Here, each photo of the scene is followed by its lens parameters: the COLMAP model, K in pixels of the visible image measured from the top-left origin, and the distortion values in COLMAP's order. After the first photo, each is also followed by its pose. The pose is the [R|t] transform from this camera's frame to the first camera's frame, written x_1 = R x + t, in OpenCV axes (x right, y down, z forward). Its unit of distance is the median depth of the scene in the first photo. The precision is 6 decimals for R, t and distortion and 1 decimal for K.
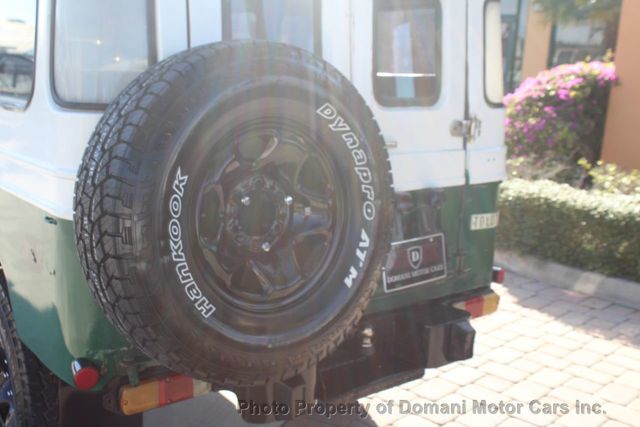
lens RADIAL K [[713.0, 0, 287.3], [0, 713.0, 190.3], [0, 0, 1]] dist [-0.033388, 0.014426]
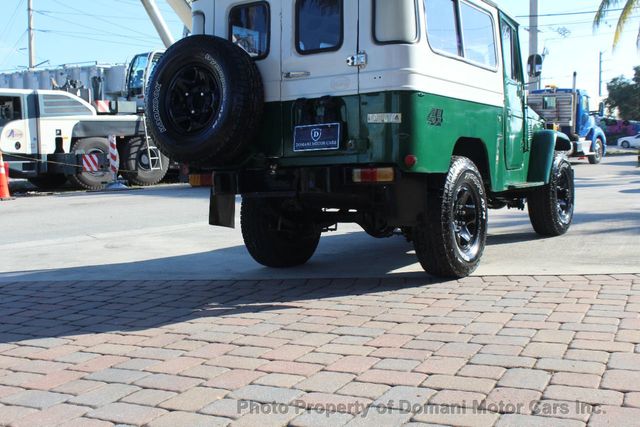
lens RADIAL K [[731.9, 0, 306.0], [0, 731.9, 201.3], [0, 0, 1]] dist [-0.092264, 0.090963]
pose [[0.351542, 0.000854, -0.936172, 2.443428], [-0.111958, 0.992861, -0.041136, 0.437017], [0.929453, 0.119273, 0.349128, 0.456591]]
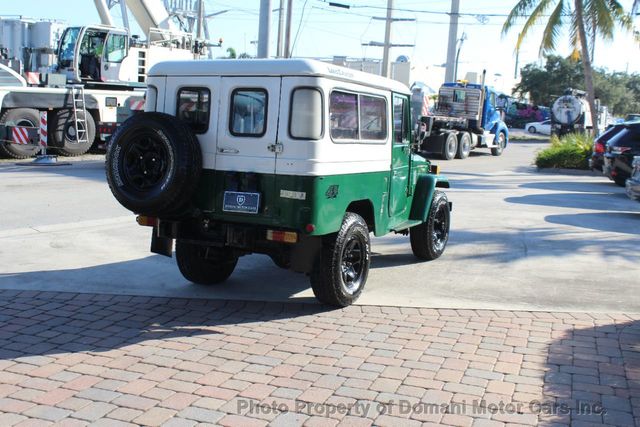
lens RADIAL K [[731.9, 0, 306.0], [0, 731.9, 201.3], [0, 0, 1]] dist [-0.092264, 0.090963]
pose [[0.453770, 0.078463, -0.887658, 3.121936], [-0.170767, 0.985311, -0.000201, 0.078603], [0.874603, 0.151674, 0.460504, 0.099140]]
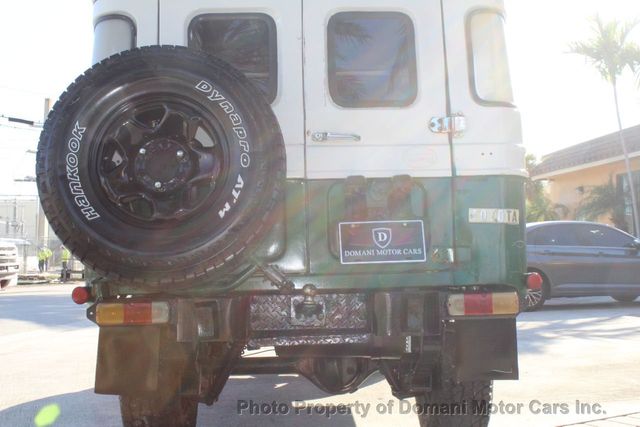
lens RADIAL K [[731.9, 0, 306.0], [0, 731.9, 201.3], [0, 0, 1]] dist [-0.092264, 0.090963]
pose [[0.816494, -0.106207, -0.567501, 0.929880], [-0.047494, 0.967248, -0.249351, 0.416394], [0.575397, 0.230546, 0.784708, 0.063627]]
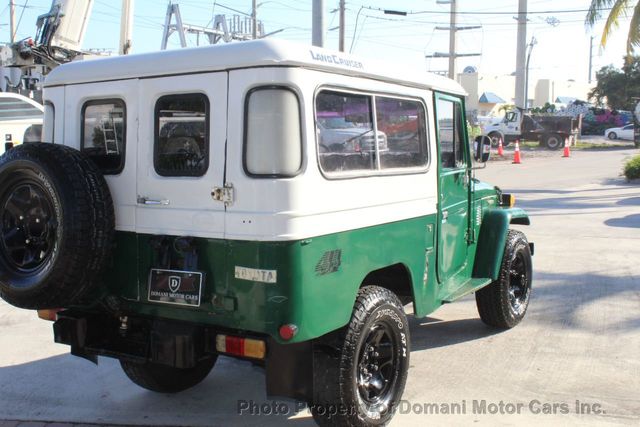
lens RADIAL K [[731.9, 0, 306.0], [0, 731.9, 201.3], [0, 0, 1]] dist [-0.092264, 0.090963]
pose [[0.365165, 0.036343, -0.930233, 2.059507], [-0.128252, 0.991674, -0.011602, -0.106927], [0.922066, 0.123541, 0.366786, 0.895351]]
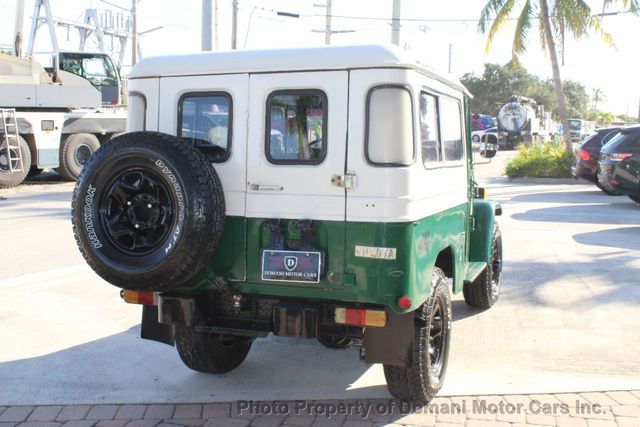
lens RADIAL K [[731.9, 0, 306.0], [0, 731.9, 201.3], [0, 0, 1]] dist [-0.092264, 0.090963]
pose [[0.530592, 0.036584, -0.846837, 1.953557], [-0.124036, 0.991665, -0.034876, 0.016969], [0.838503, 0.123543, 0.530707, 0.235359]]
